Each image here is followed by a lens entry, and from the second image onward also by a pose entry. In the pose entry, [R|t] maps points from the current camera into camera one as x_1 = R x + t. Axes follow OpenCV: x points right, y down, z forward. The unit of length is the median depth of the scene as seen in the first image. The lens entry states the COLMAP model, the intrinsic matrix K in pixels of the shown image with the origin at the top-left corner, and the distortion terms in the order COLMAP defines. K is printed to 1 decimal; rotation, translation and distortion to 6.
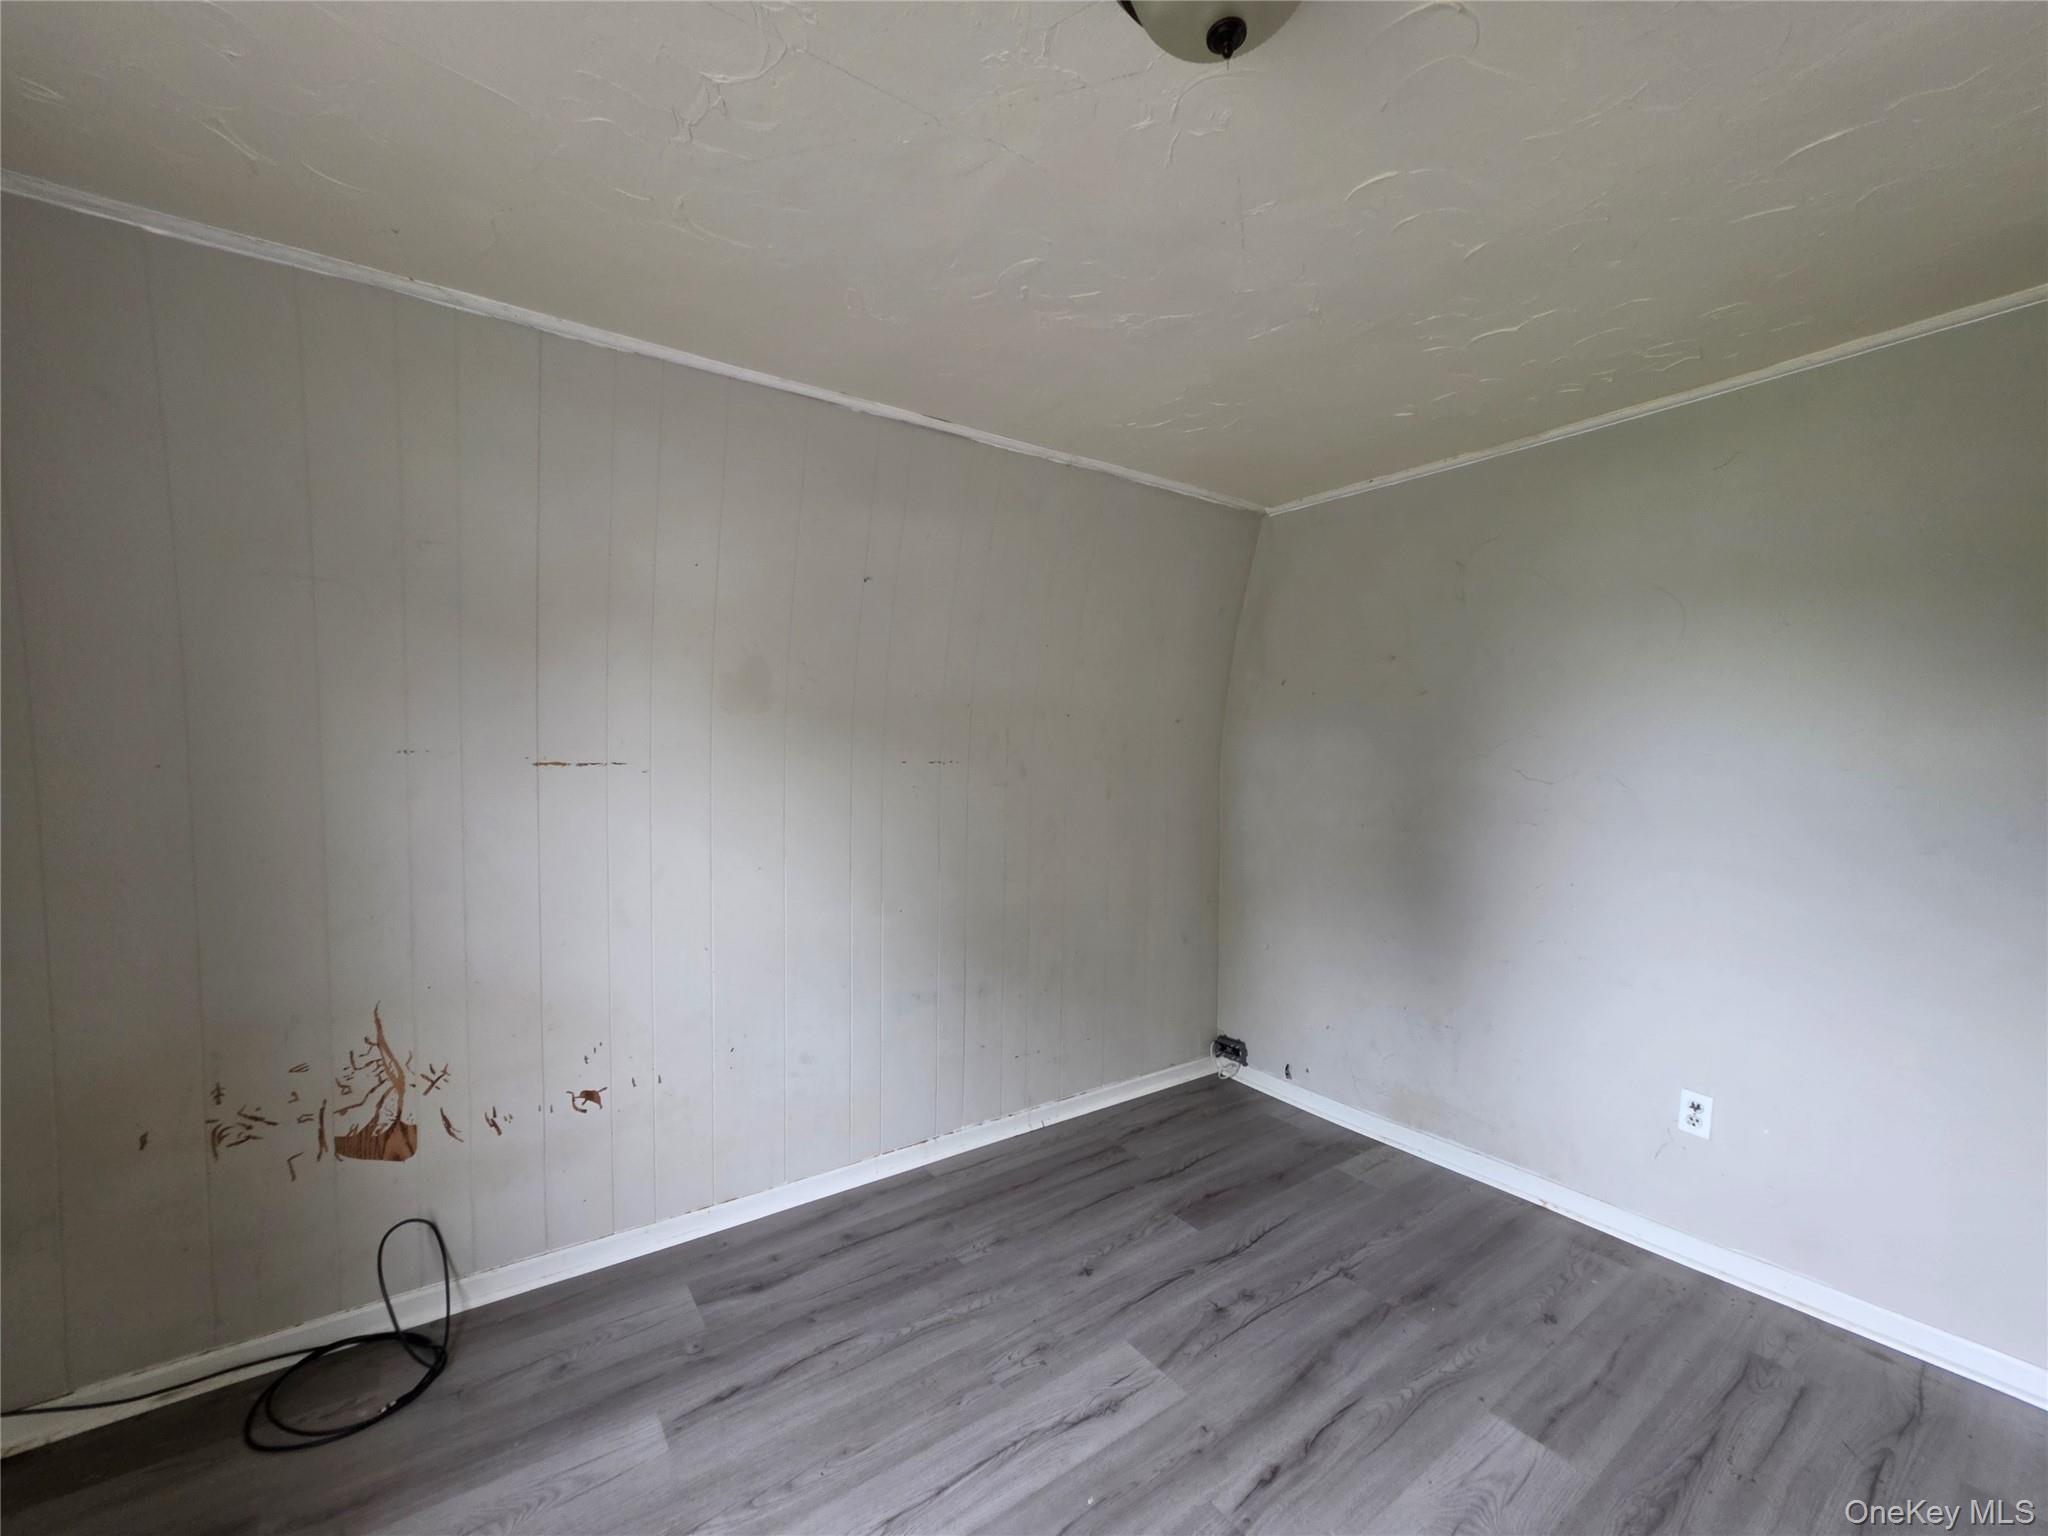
lens RADIAL K [[824.2, 0, 1030.0], [0, 824.2, 762.5], [0, 0, 1]] dist [-0.002607, 0.000614]
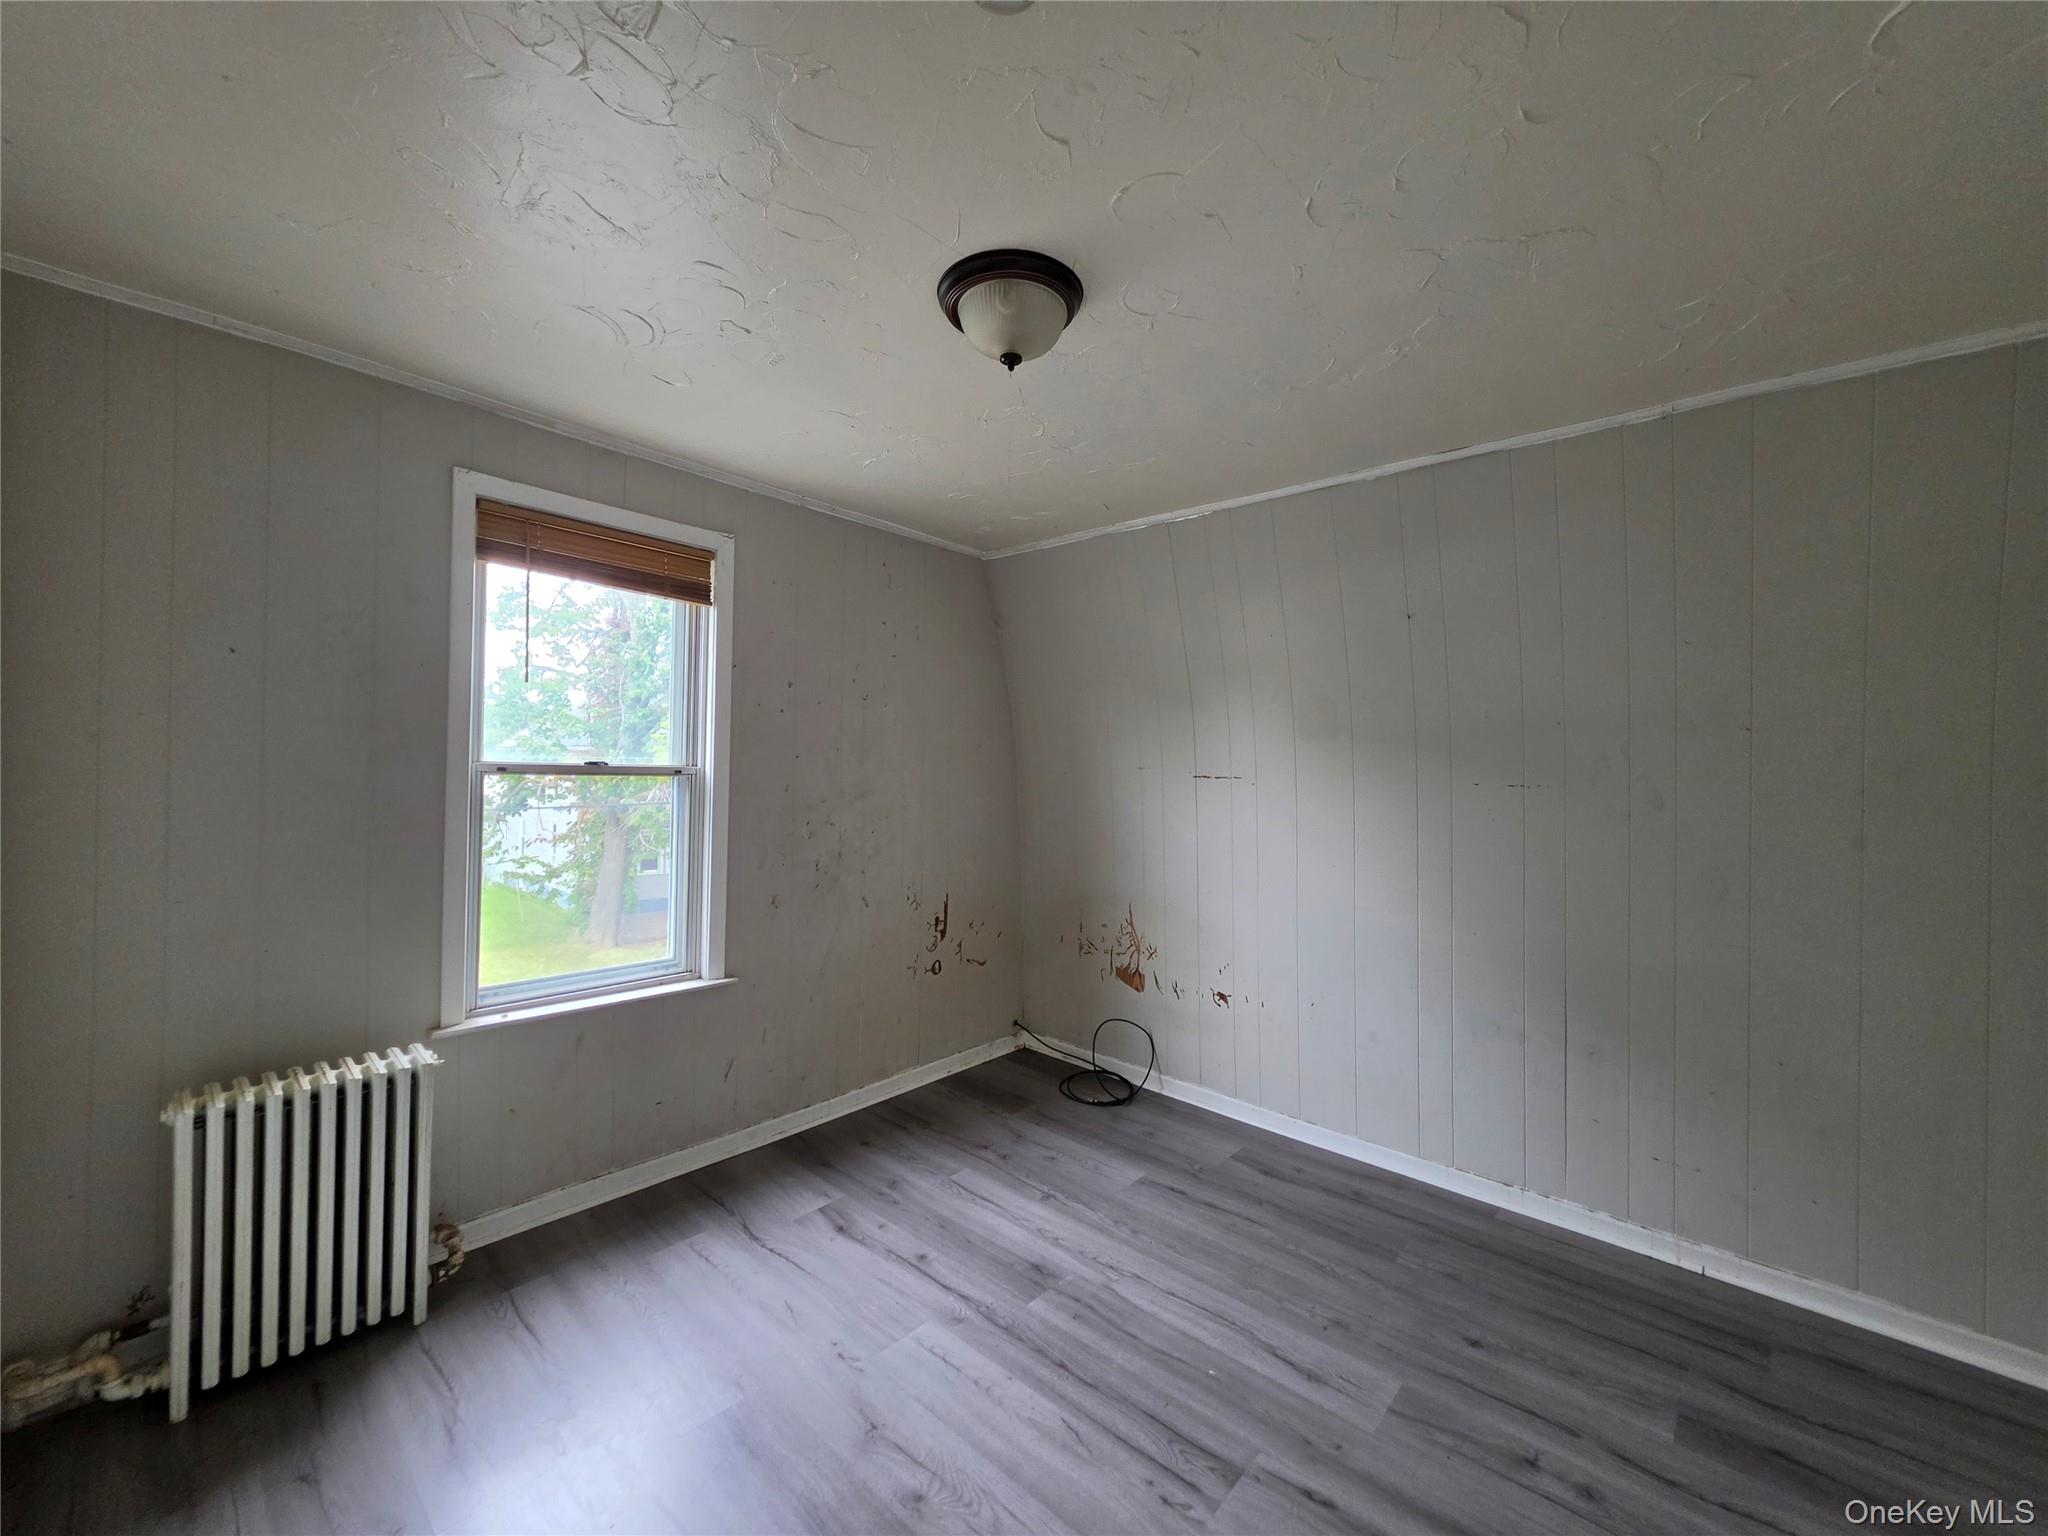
lens RADIAL K [[824.2, 0, 1020.1], [0, 824.2, 759.7], [0, 0, 1]] dist [-0.002607, 0.000614]
pose [[0.220245, -0.000958, -0.975444, 0.970374], [-0.027733, 0.999589, -0.007243, -0.011144], [0.975050, 0.028647, 0.220128, 0.327439]]
